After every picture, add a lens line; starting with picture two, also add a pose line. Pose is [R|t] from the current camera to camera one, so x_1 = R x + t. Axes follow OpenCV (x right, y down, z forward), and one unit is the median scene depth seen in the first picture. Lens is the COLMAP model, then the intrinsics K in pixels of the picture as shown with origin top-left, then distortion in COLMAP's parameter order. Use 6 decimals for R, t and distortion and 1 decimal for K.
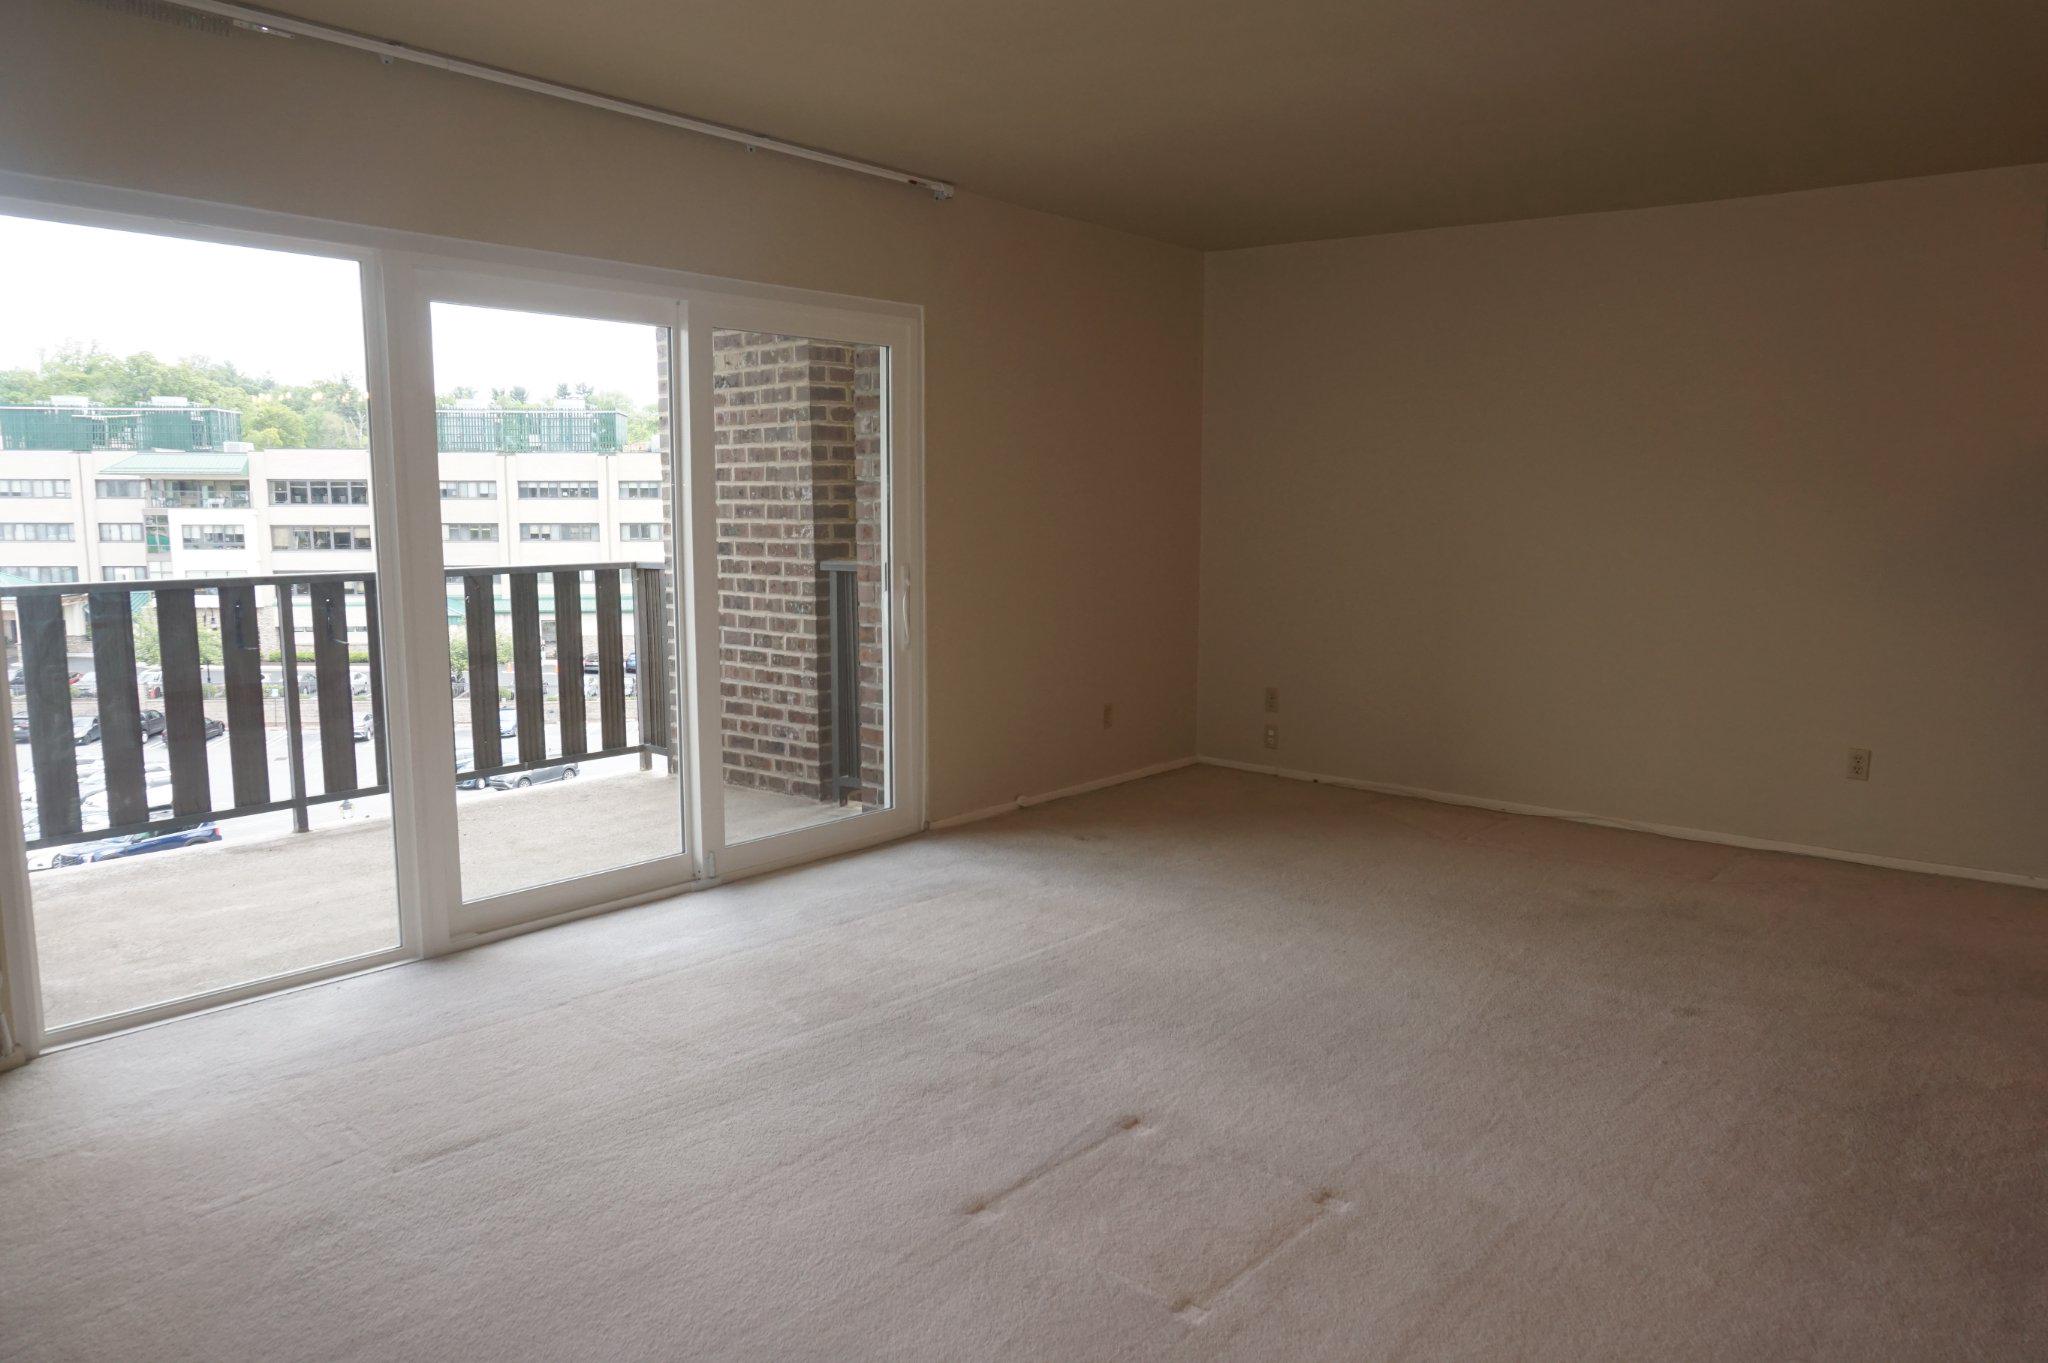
lens RADIAL K [[1388.0, 0, 1030.7], [0, 1388.0, 680.7], [0, 0, 1]] dist [-0.036032, 0.021142]
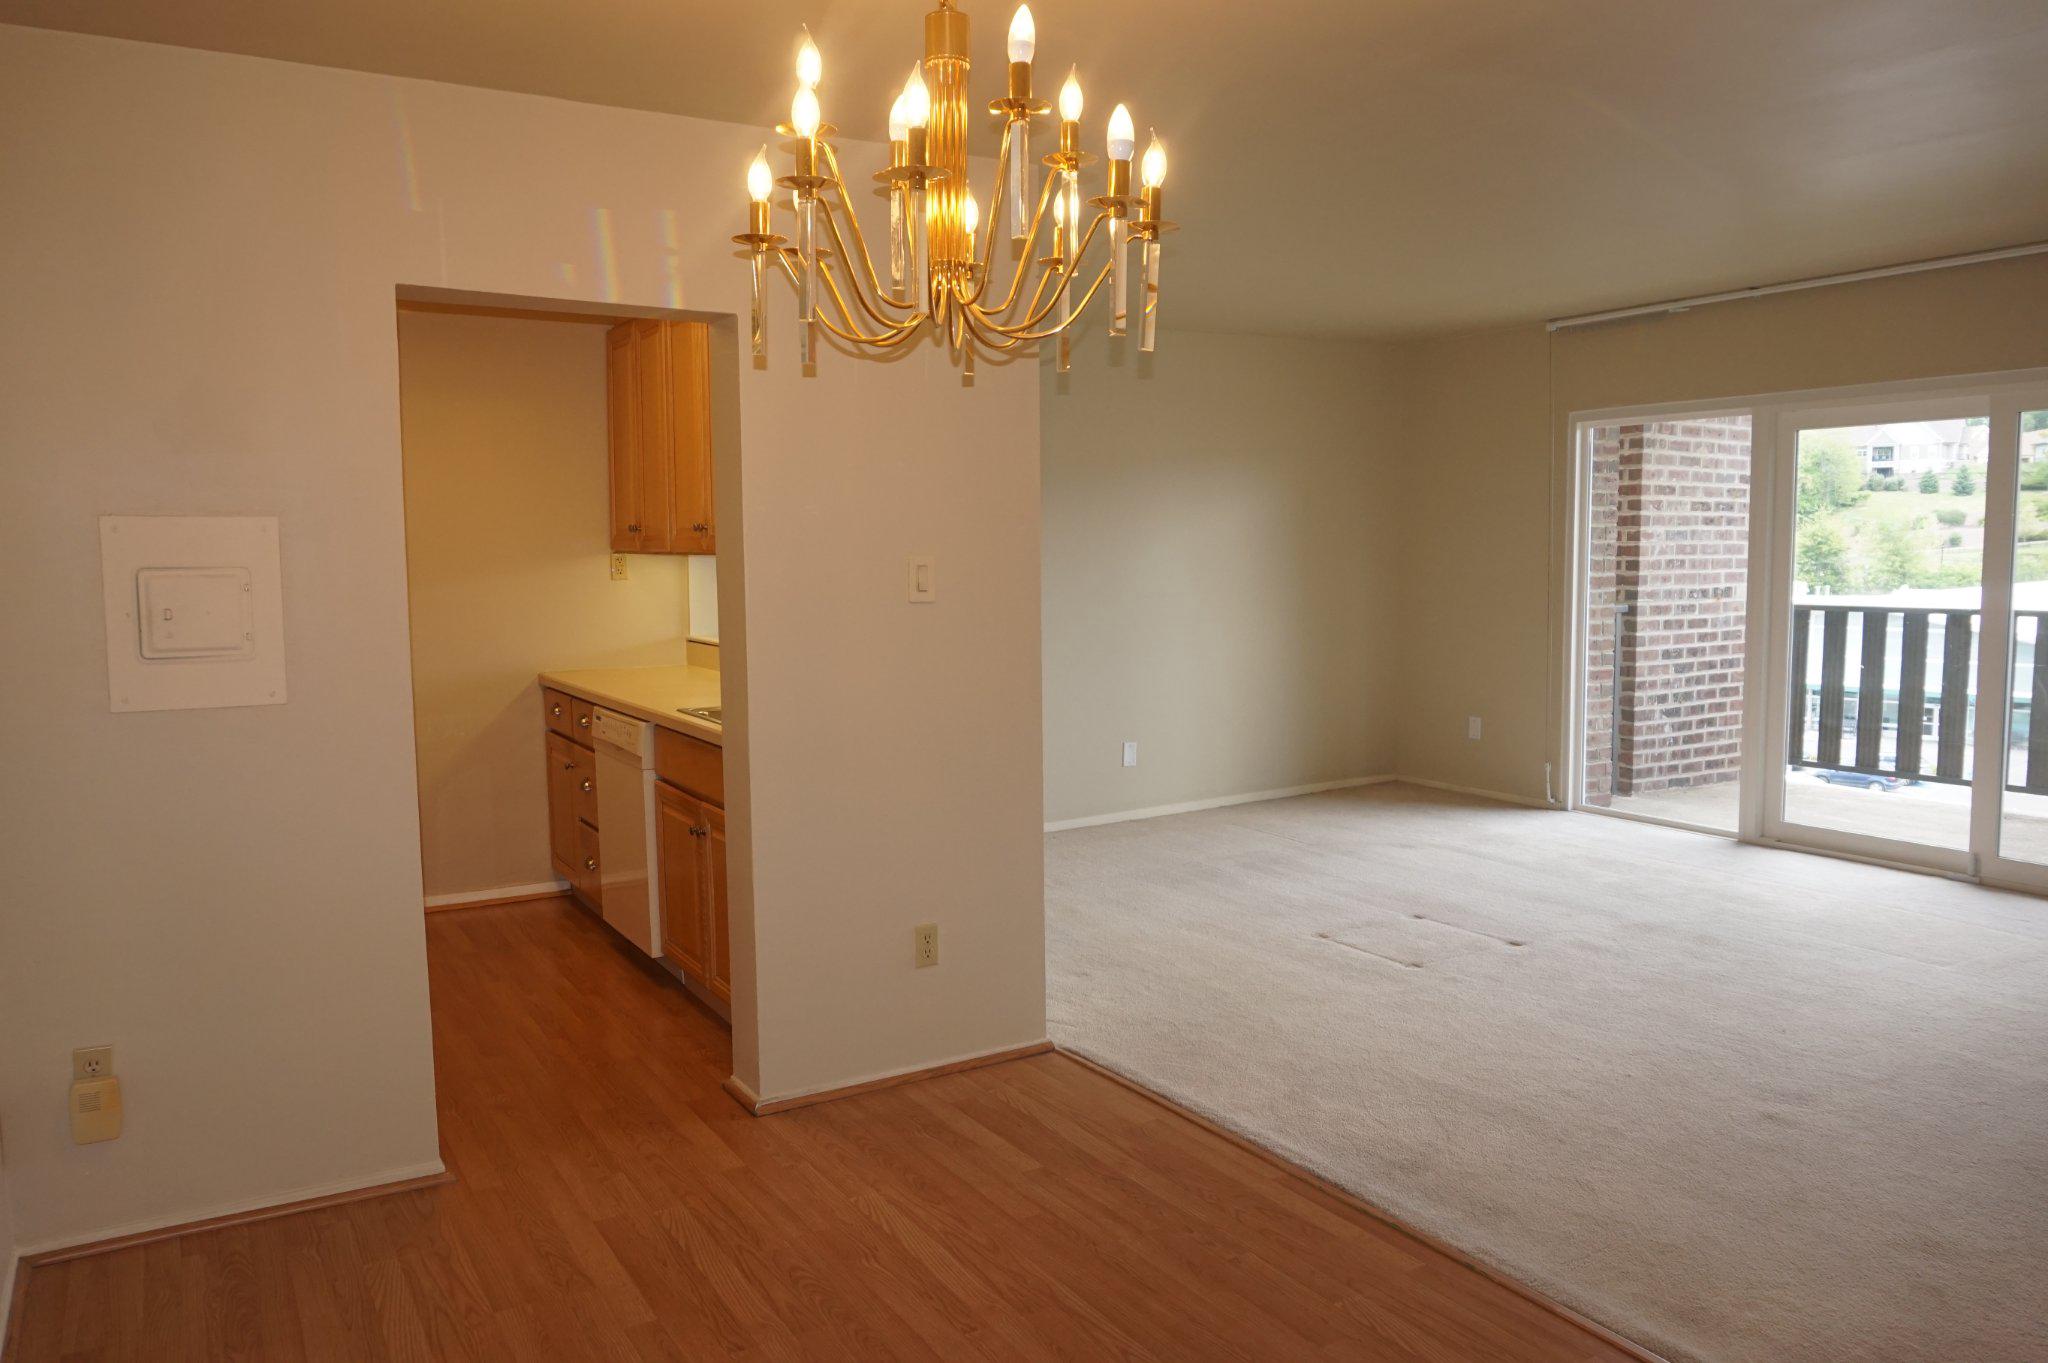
lens RADIAL K [[1456.1, 0, 1030.5], [0, 1456.1, 687.8], [0, 0, 1]] dist [-0.041870, 0.026896]
pose [[-0.305497, 0.099218, -0.947009, 0.741997], [-0.112166, 0.983882, 0.139265, -0.073845], [0.945563, 0.148767, -0.289445, 0.431112]]
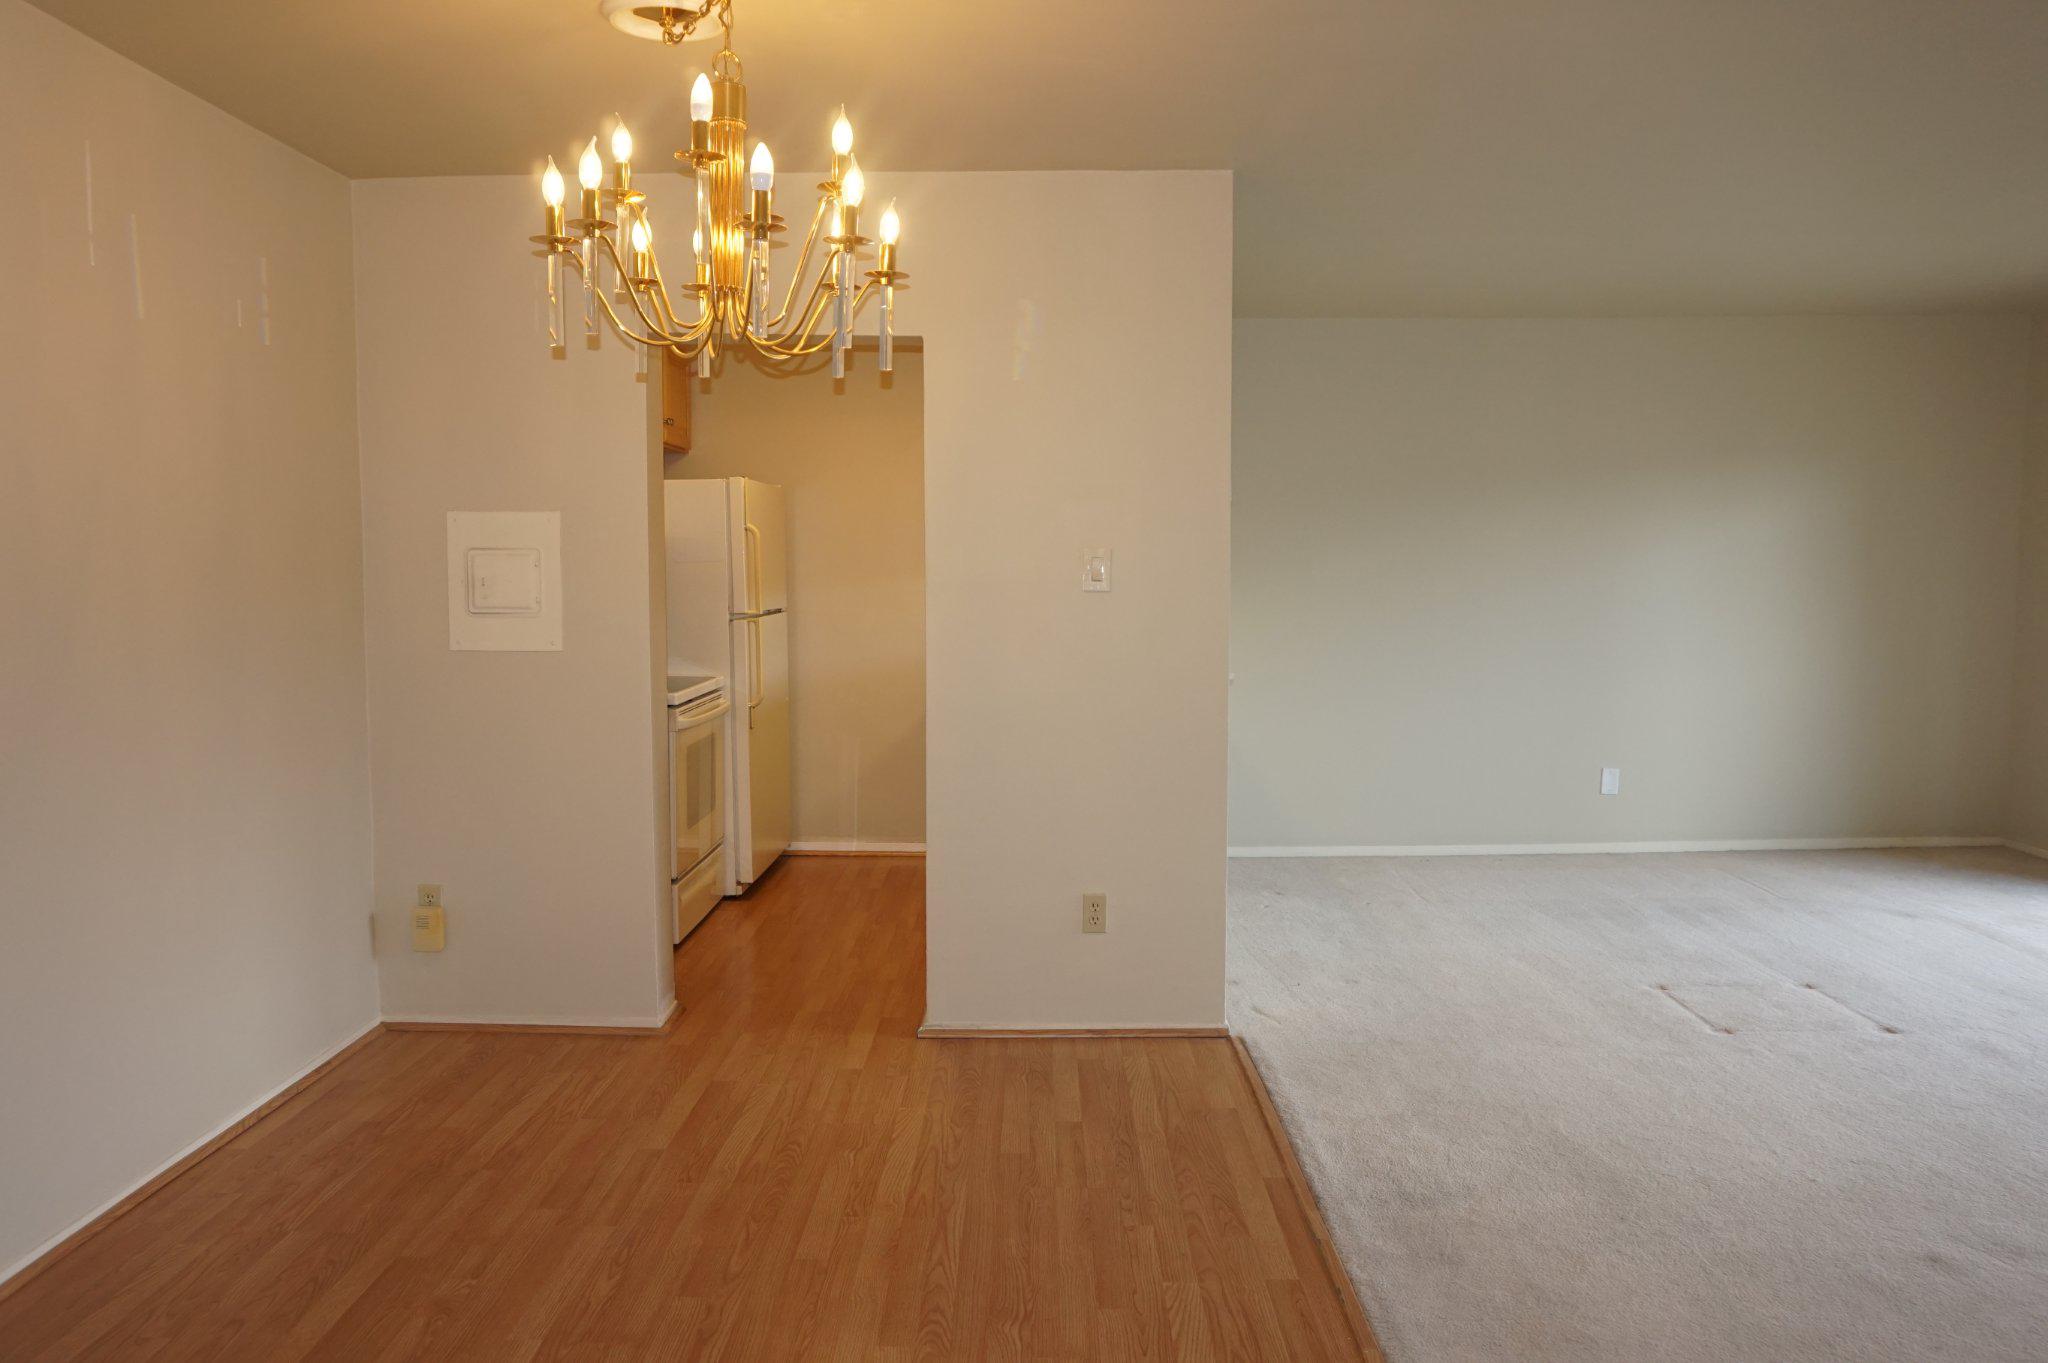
lens RADIAL K [[1456.1, 0, 1034.2], [0, 1456.1, 683.2], [0, 0, 1]] dist [-0.041870, 0.026896]
pose [[-0.758207, 0.053754, -0.649795, 0.636318], [-0.081452, 0.980980, 0.176192, -0.089921], [0.646907, 0.186518, -0.739407, 0.655170]]
